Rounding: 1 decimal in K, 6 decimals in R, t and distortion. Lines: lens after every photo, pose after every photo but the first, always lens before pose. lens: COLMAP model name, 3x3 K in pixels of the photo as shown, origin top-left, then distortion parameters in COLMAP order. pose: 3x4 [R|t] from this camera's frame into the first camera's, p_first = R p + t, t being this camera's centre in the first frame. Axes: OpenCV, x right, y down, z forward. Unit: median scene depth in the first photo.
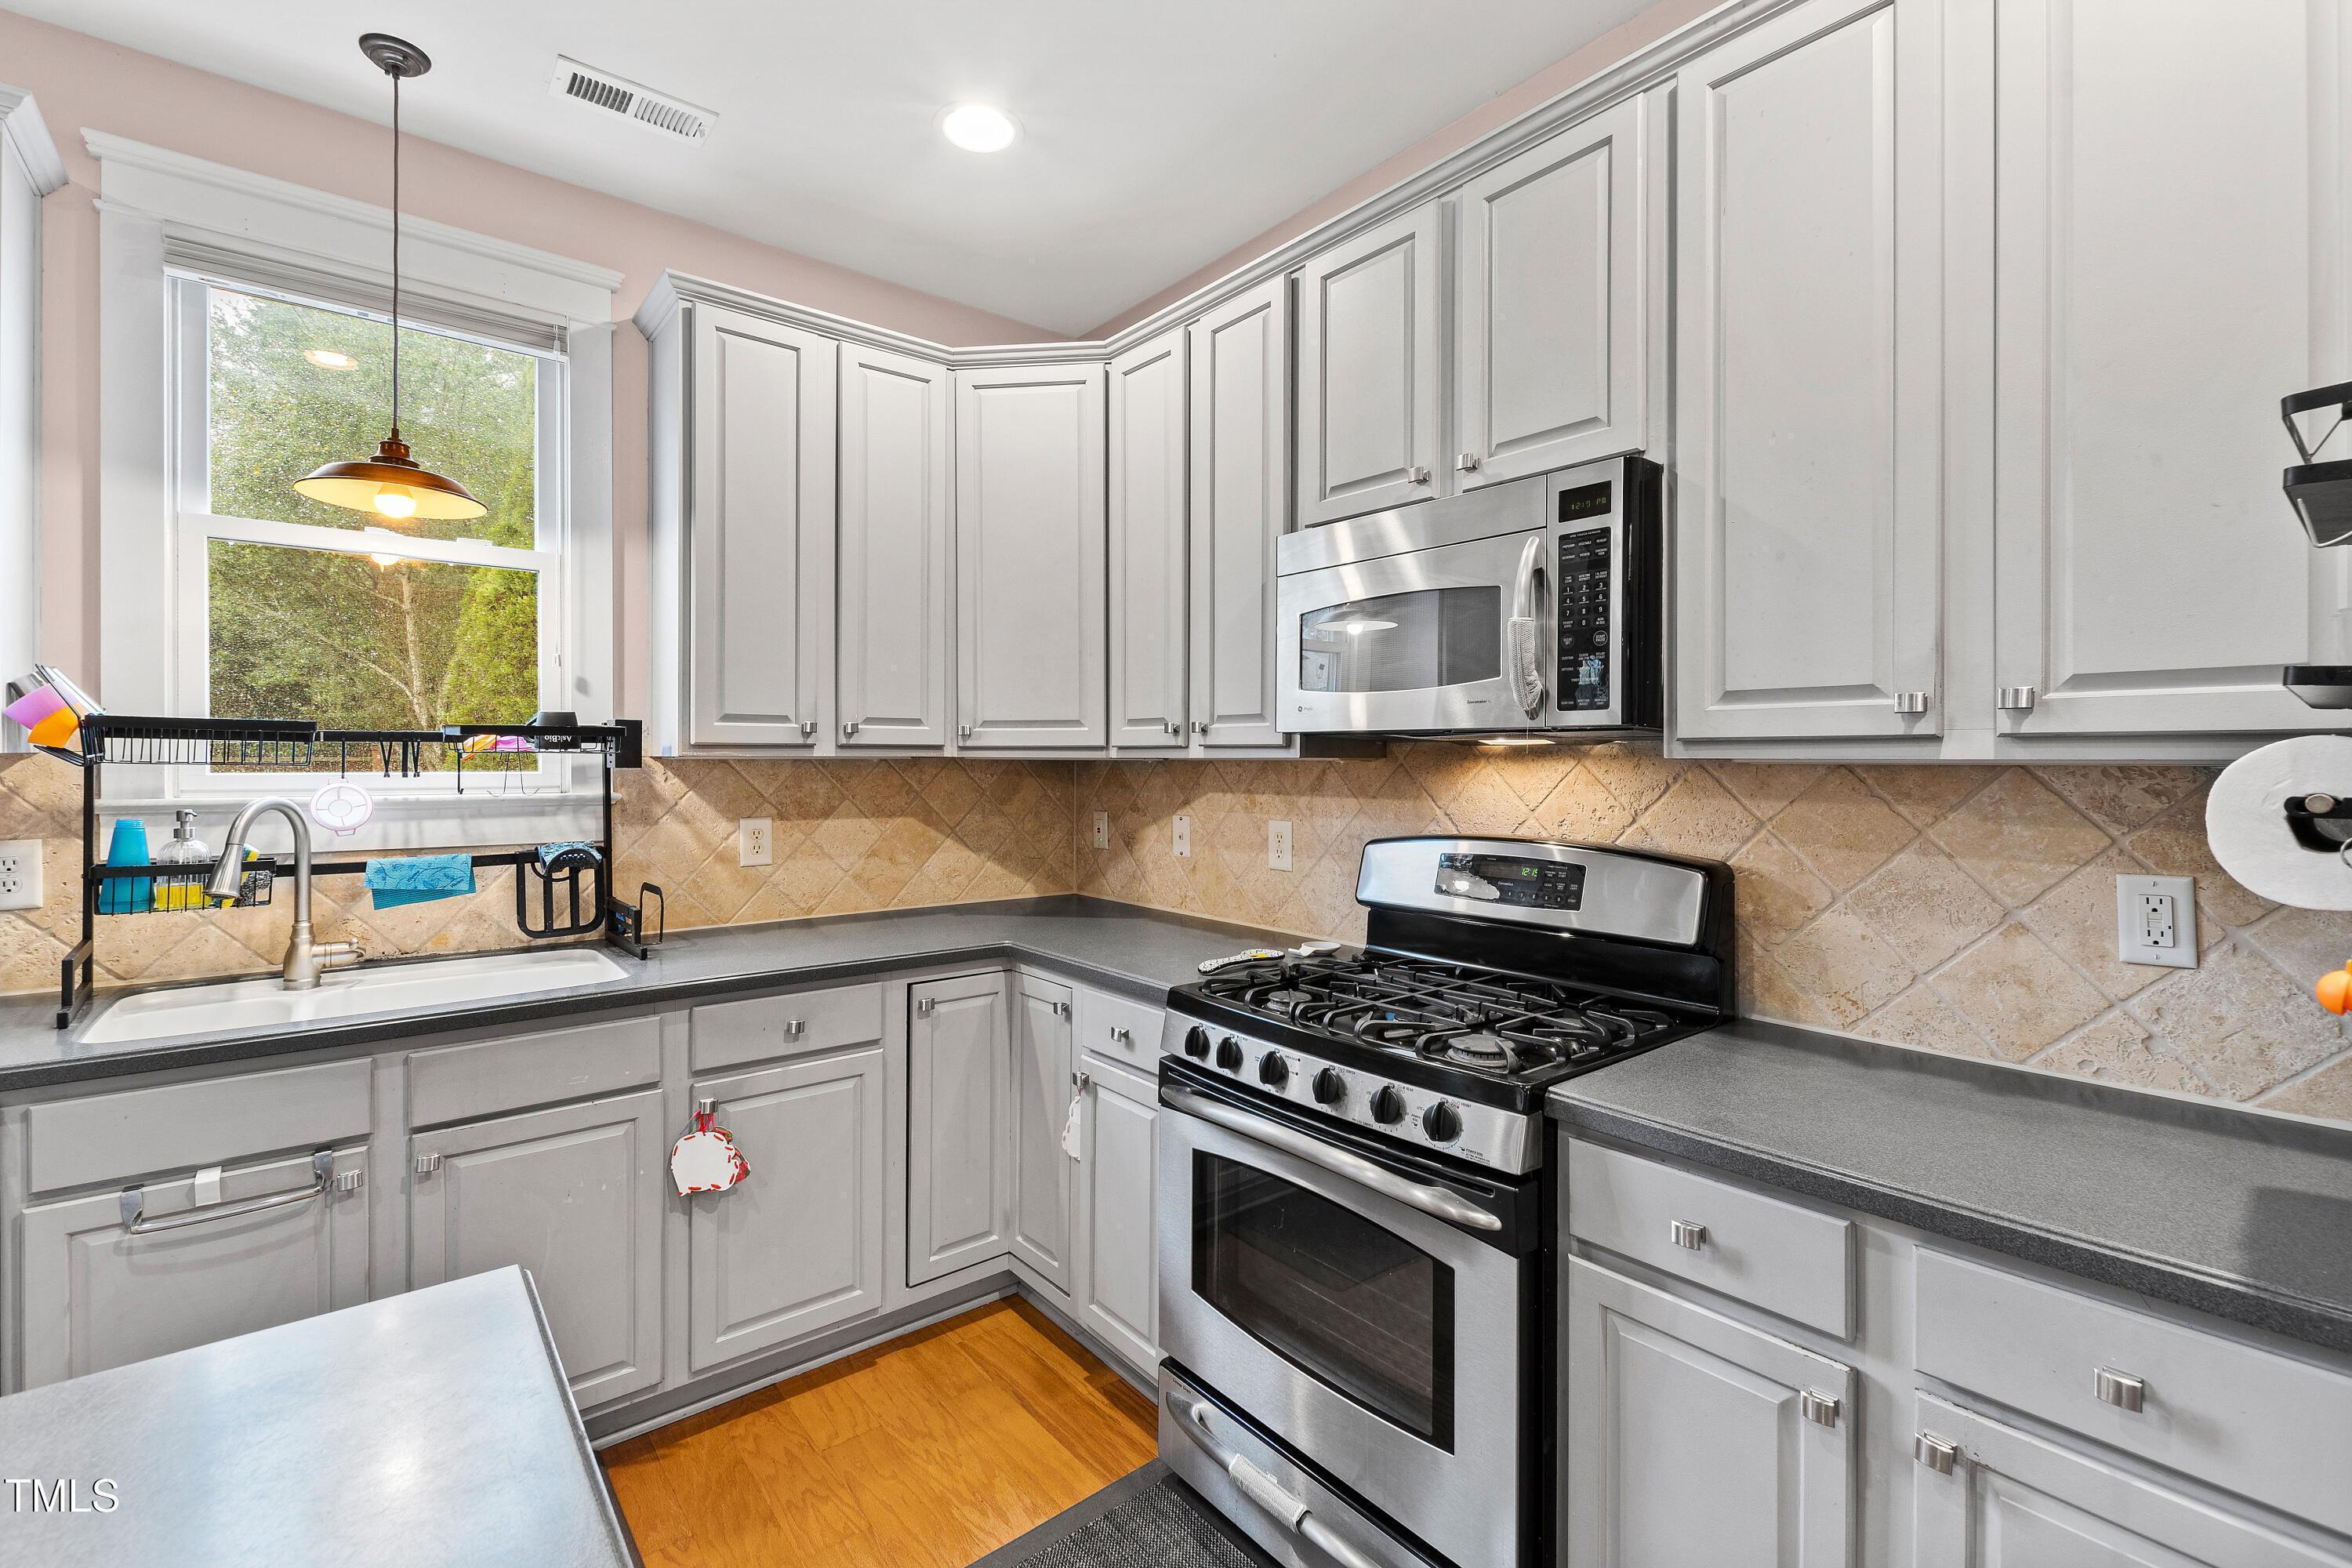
lens RADIAL K [[1057.2, 0, 1131.4], [0, 1057.2, 753.5], [0, 0, 1]] dist [0.006996, -0.004916]
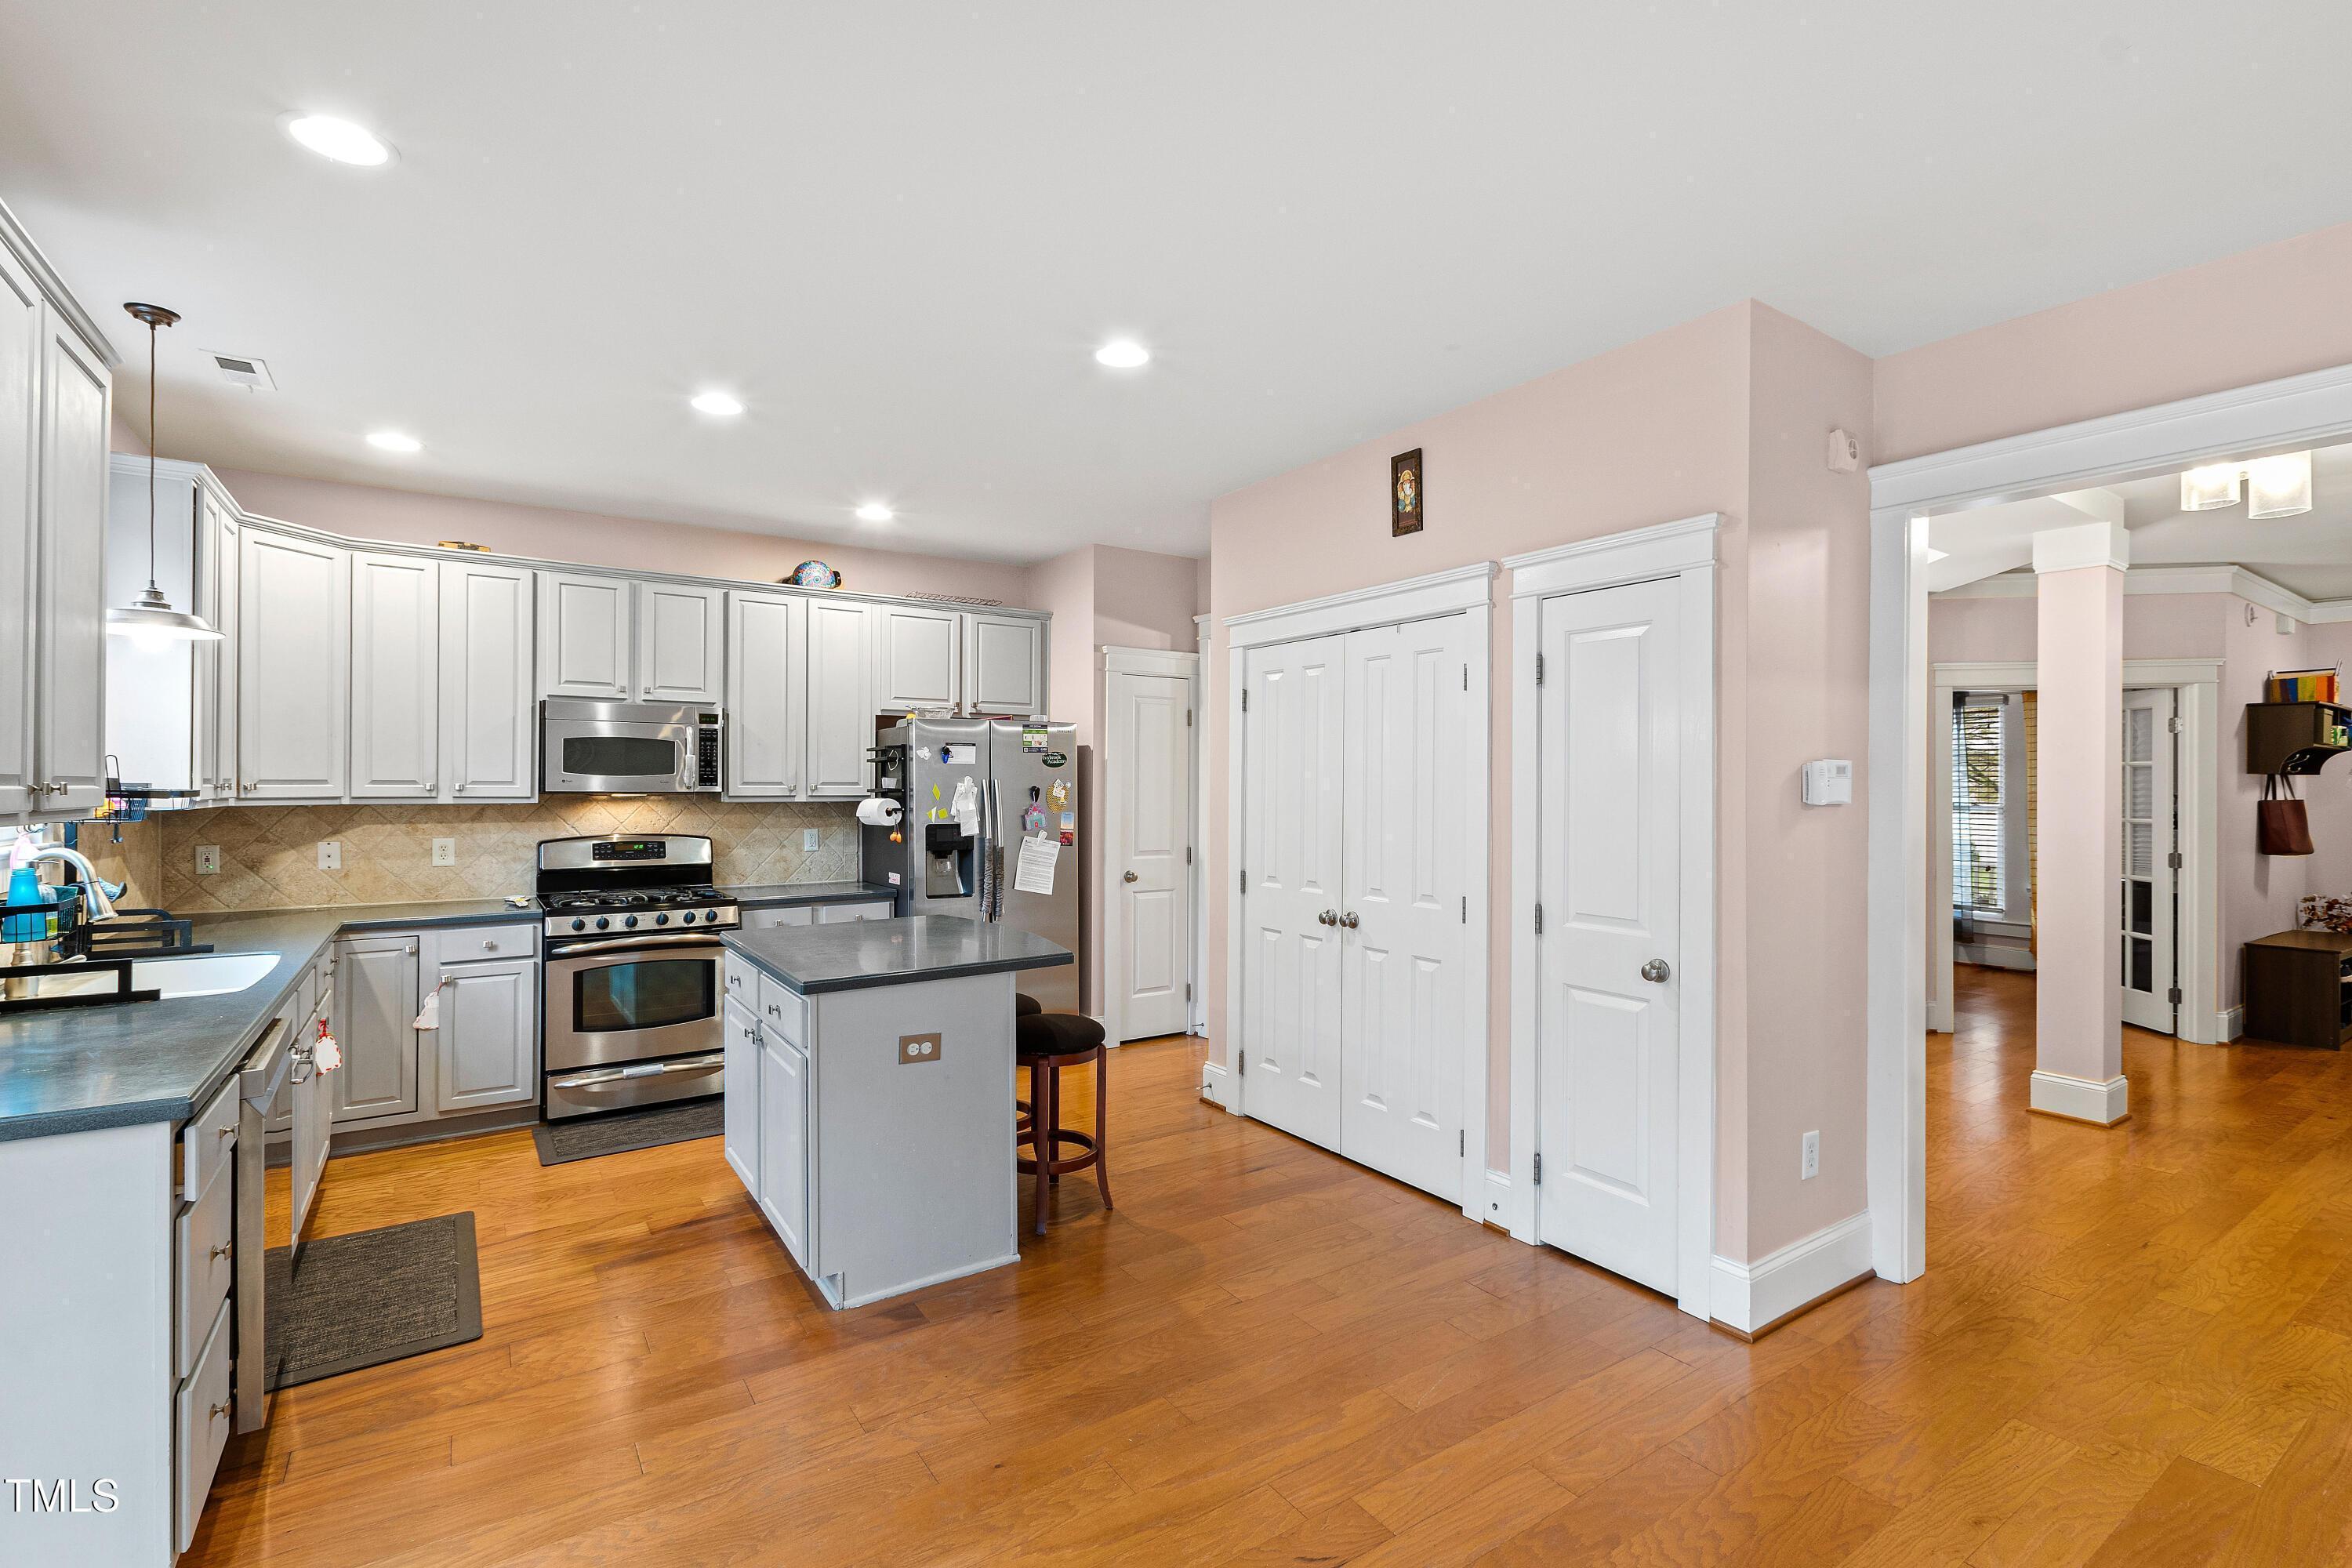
lens RADIAL K [[1057.2, 0, 1172.9], [0, 1057.2, 786.0], [0, 0, 1]] dist [0.006996, -0.004916]
pose [[0.044513, 0.004056, 0.999001, -1.801090], [-0.002817, 0.999988, -0.003934, -0.023014], [-0.999005, -0.002639, 0.044523, -0.337308]]
